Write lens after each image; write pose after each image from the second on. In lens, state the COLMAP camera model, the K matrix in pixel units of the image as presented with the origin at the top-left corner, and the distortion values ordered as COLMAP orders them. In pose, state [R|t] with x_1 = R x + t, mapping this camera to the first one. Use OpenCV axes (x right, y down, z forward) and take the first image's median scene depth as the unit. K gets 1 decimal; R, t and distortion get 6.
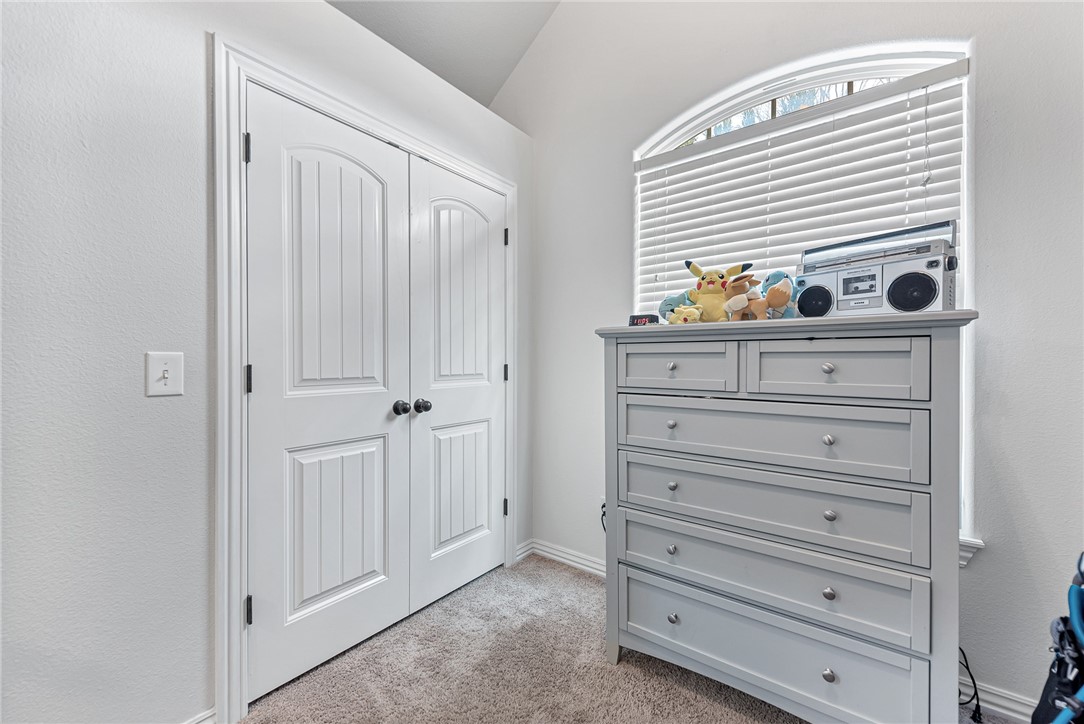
lens RADIAL K [[427.7, 0, 539.7], [0, 427.7, 361.8], [0, 0, 1]] dist [0.004316, -0.000488]
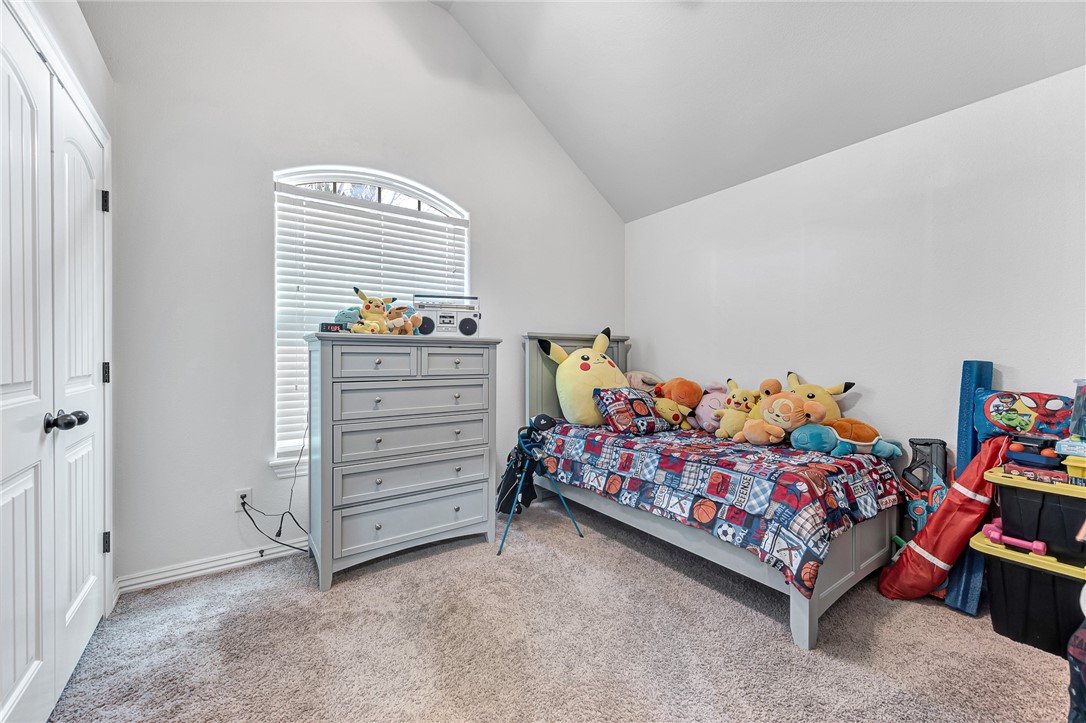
lens RADIAL K [[428.5, 0, 540.7], [0, 428.5, 361.3], [0, 0, 1]] dist [0.004316, -0.000488]
pose [[0.299753, -0.007213, 0.953990, -0.926230], [0.001885, 0.999974, 0.006968, -0.000224], [-0.954015, -0.000290, 0.299758, -0.011829]]
